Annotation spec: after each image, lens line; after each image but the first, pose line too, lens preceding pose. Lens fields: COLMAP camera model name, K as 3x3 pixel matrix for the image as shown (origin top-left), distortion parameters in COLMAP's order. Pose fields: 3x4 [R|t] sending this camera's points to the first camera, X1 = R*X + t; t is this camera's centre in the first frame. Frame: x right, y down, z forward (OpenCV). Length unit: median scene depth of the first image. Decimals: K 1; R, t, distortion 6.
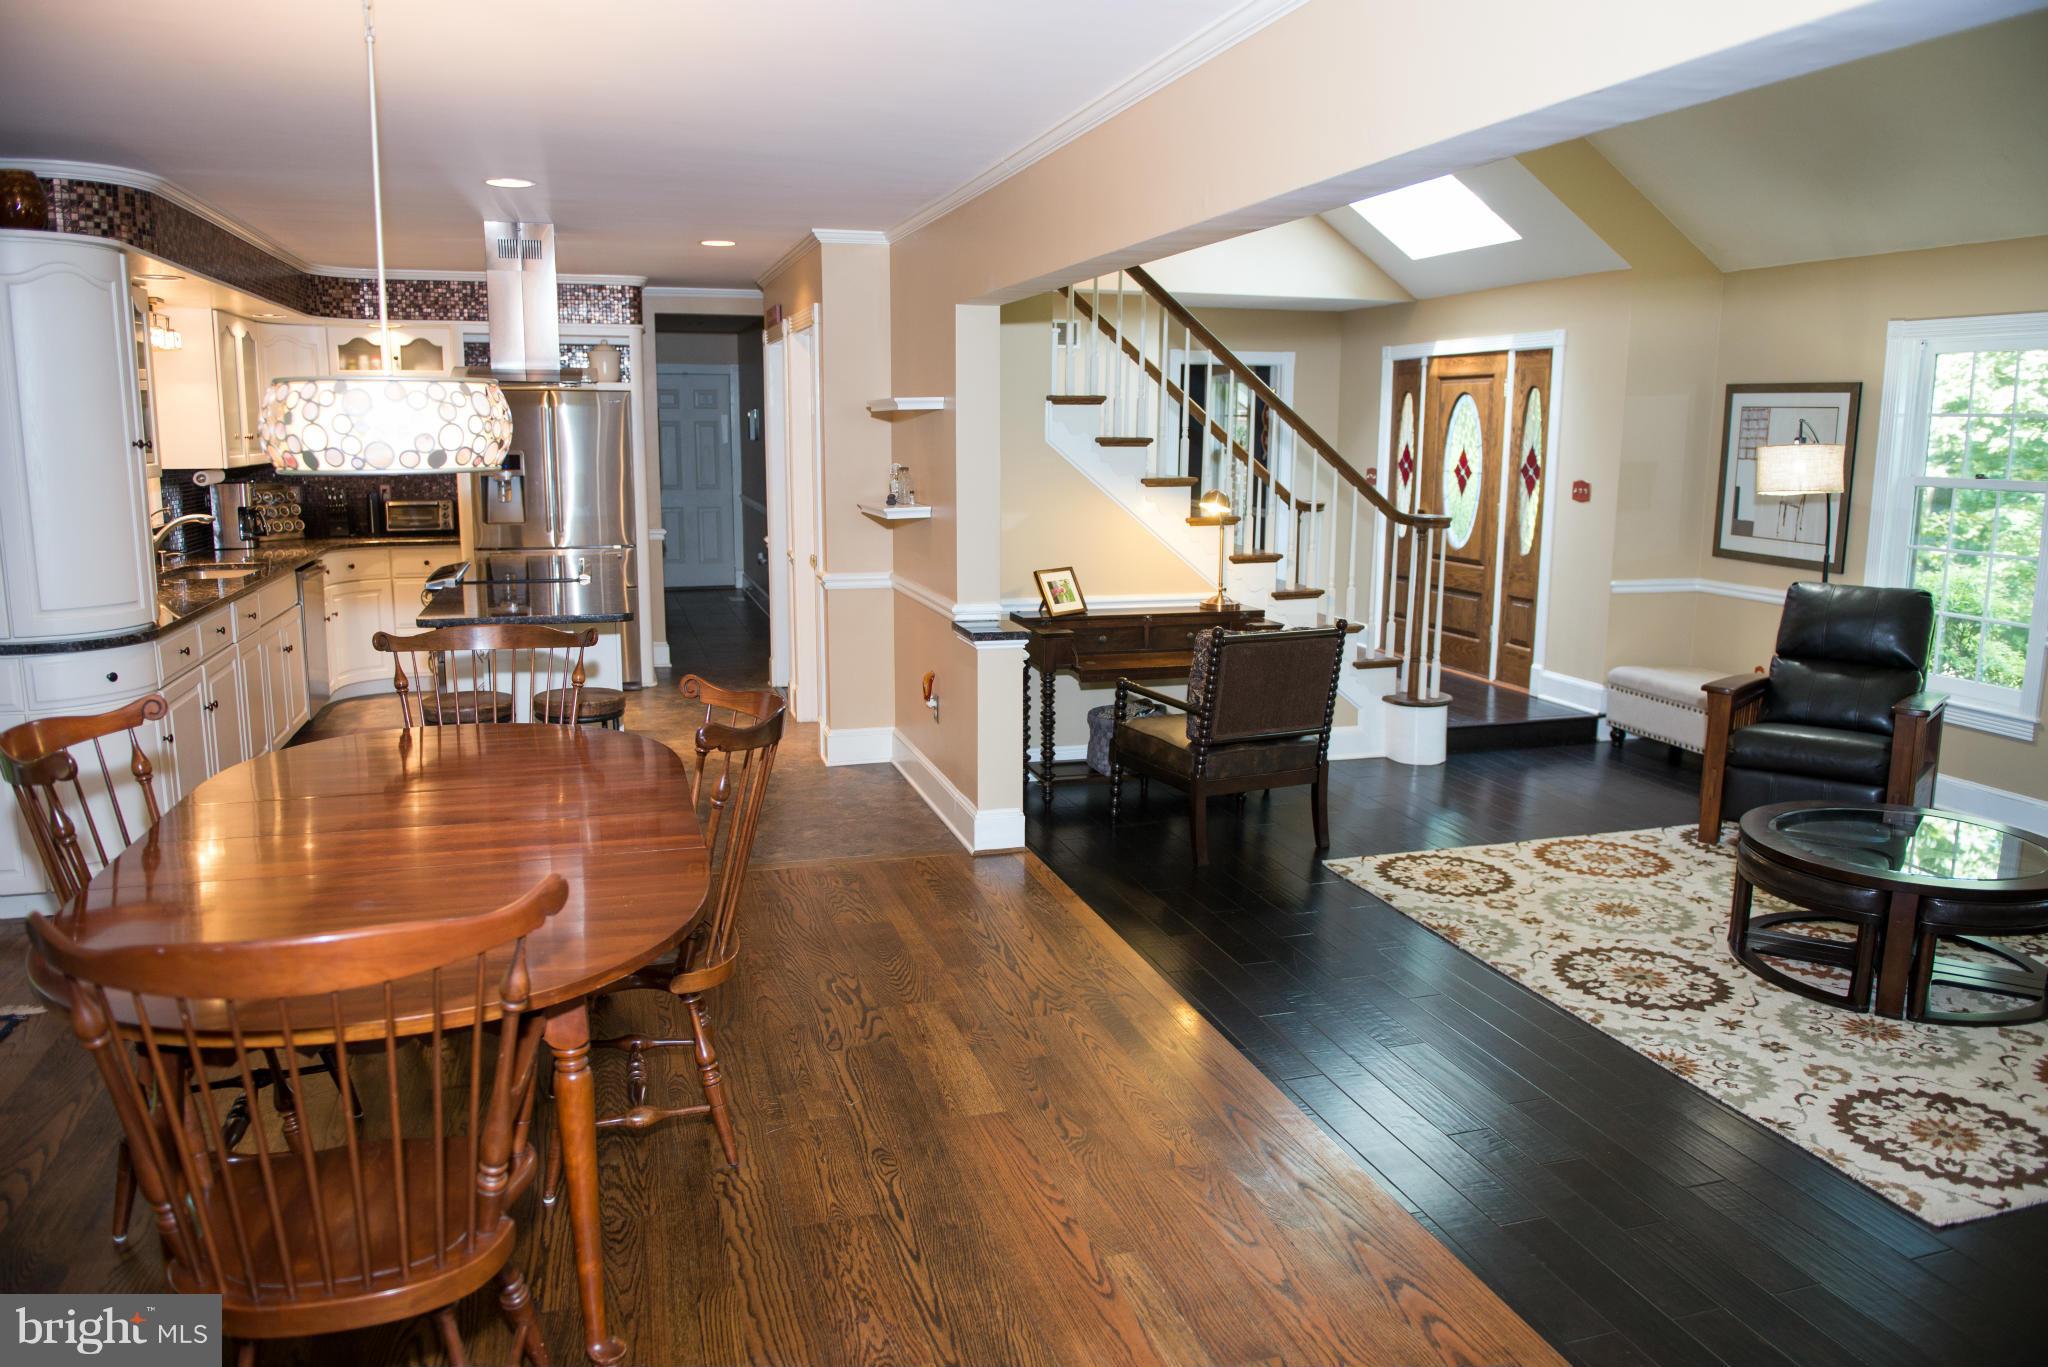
lens RADIAL K [[1420.1, 0, 1033.5], [0, 1420.1, 686.1], [0, 0, 1]] dist [-0.046687, -0.000081]
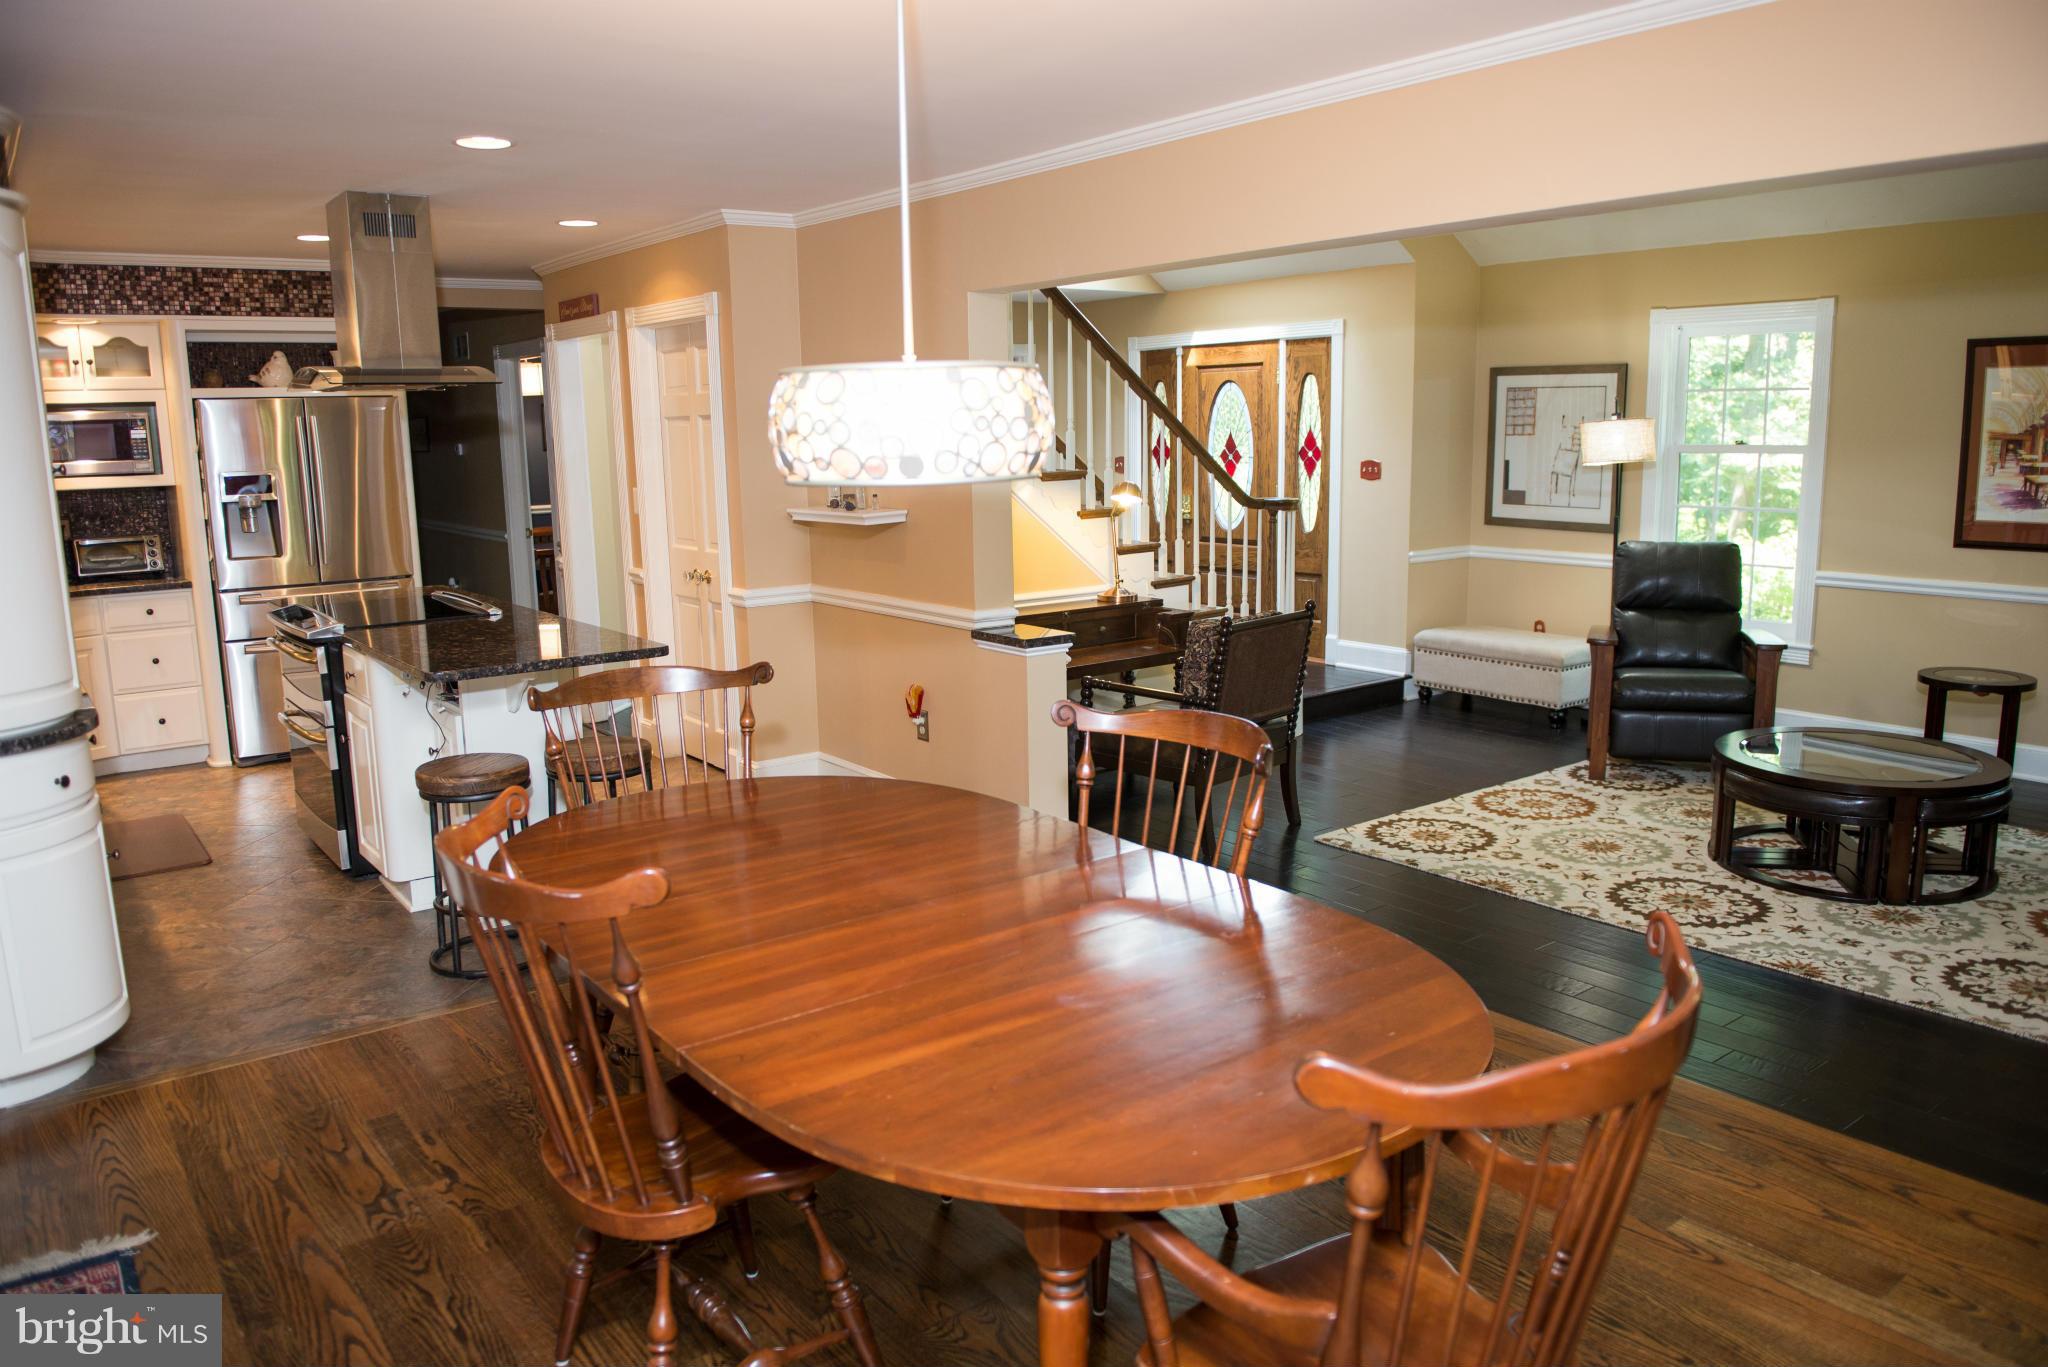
lens RADIAL K [[1433.8, 0, 1017.3], [0, 1433.8, 694.4], [0, 0, 1]] dist [-0.050868, 0.002521]
pose [[0.940443, -0.087871, 0.328397, -0.325720], [0.086028, 0.996089, 0.020167, -0.018585], [-0.328885, 0.009285, 0.944324, 0.090193]]
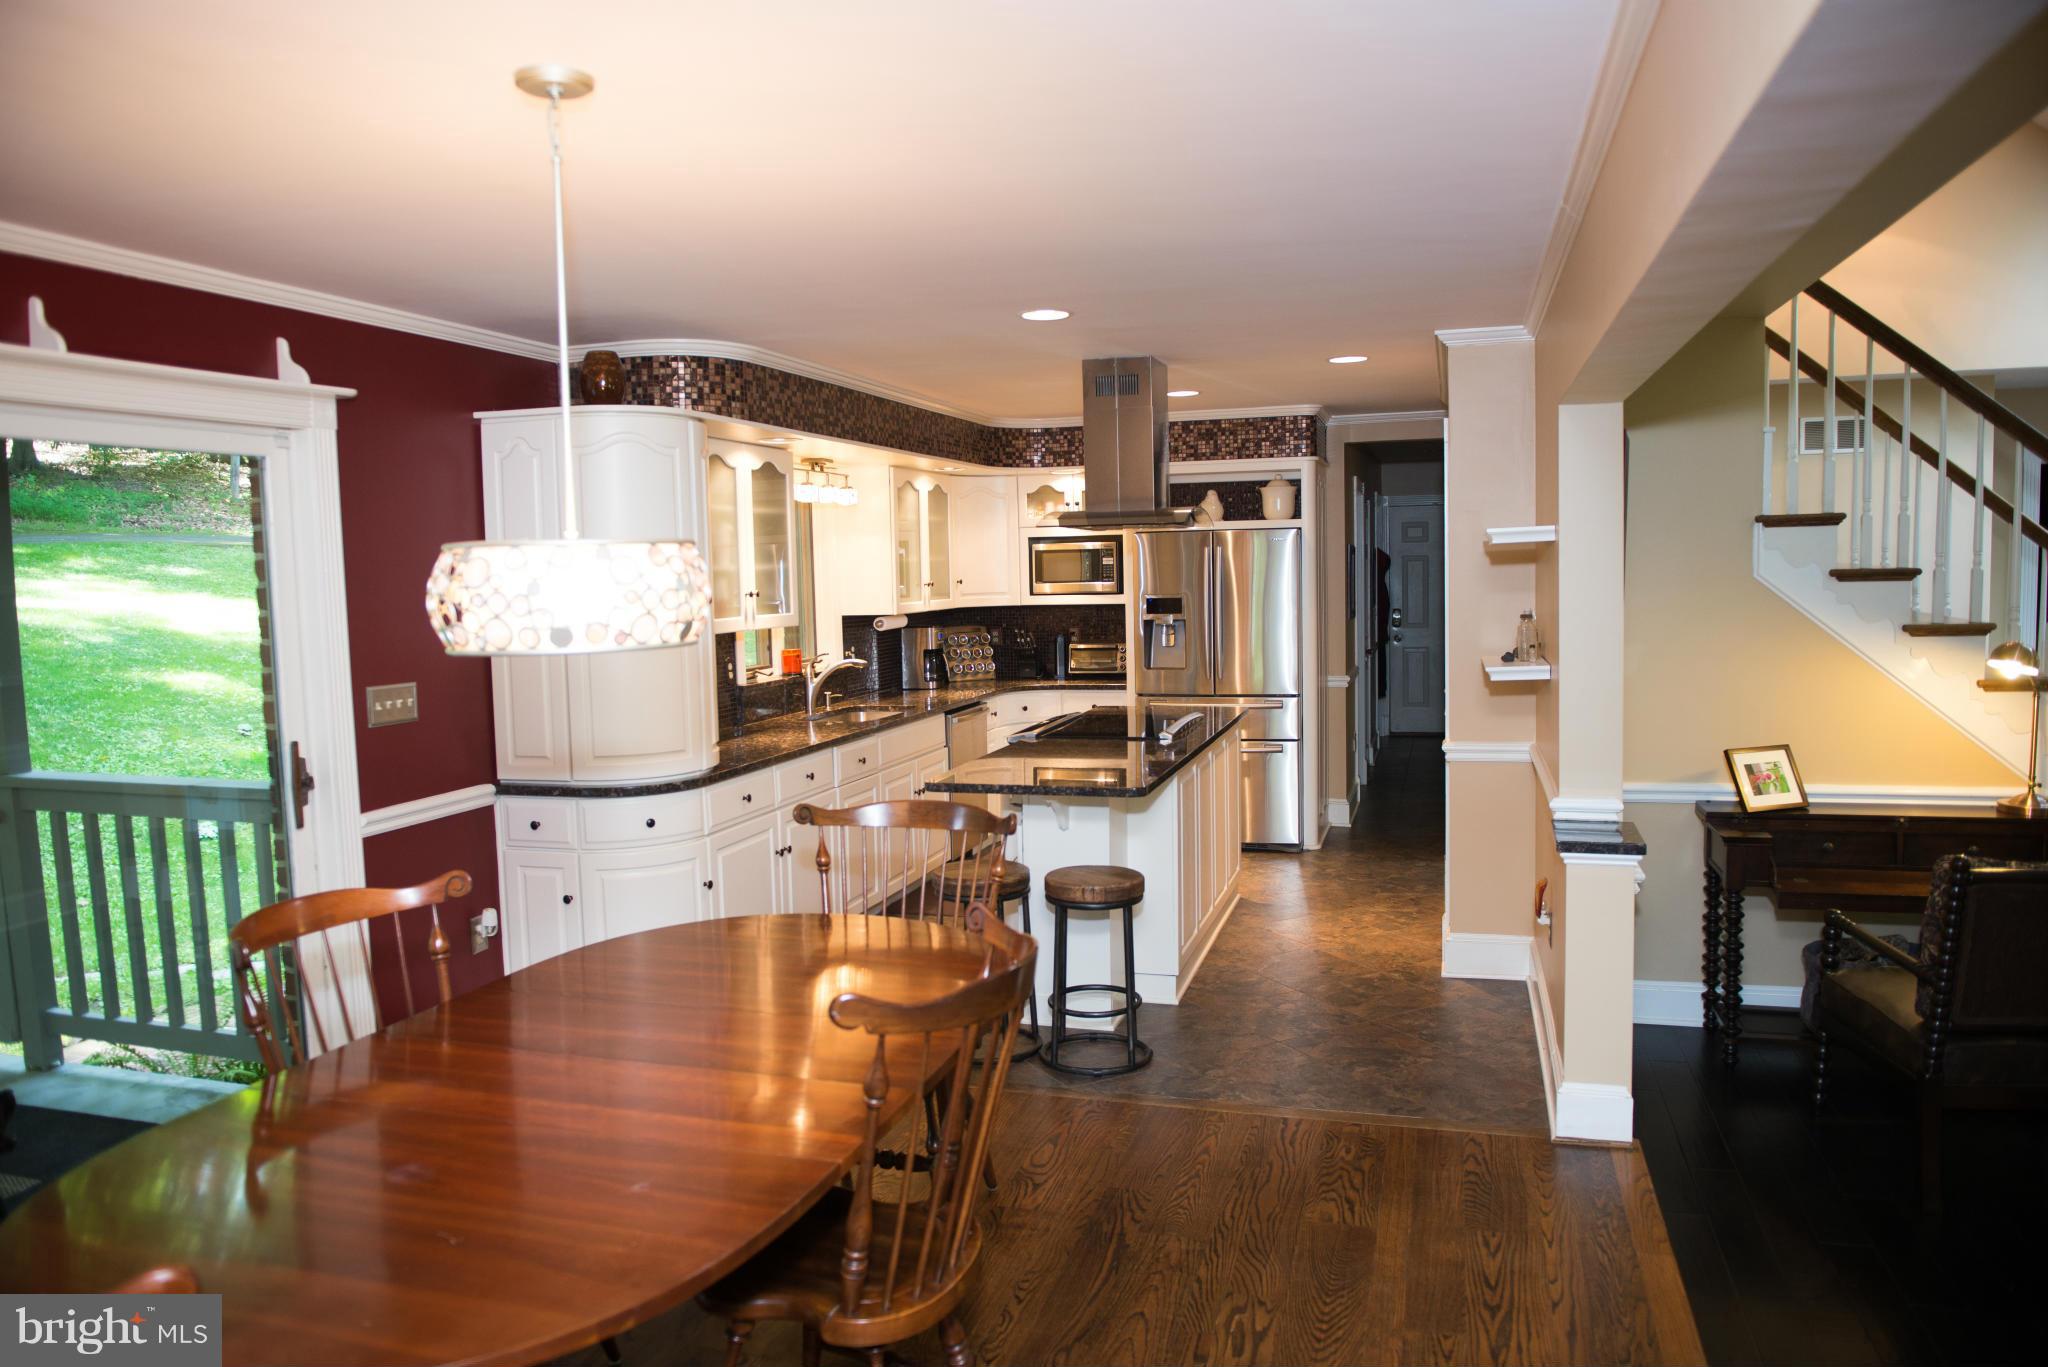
lens RADIAL K [[1420.1, 0, 1033.5], [0, 1420.1, 686.1], [0, 0, 1]] dist [-0.046687, -0.000081]
pose [[0.832043, 0.020181, -0.554343, 0.121195], [-0.070289, 0.995118, -0.069274, -0.042587], [0.550239, 0.096603, 0.829400, 0.209295]]
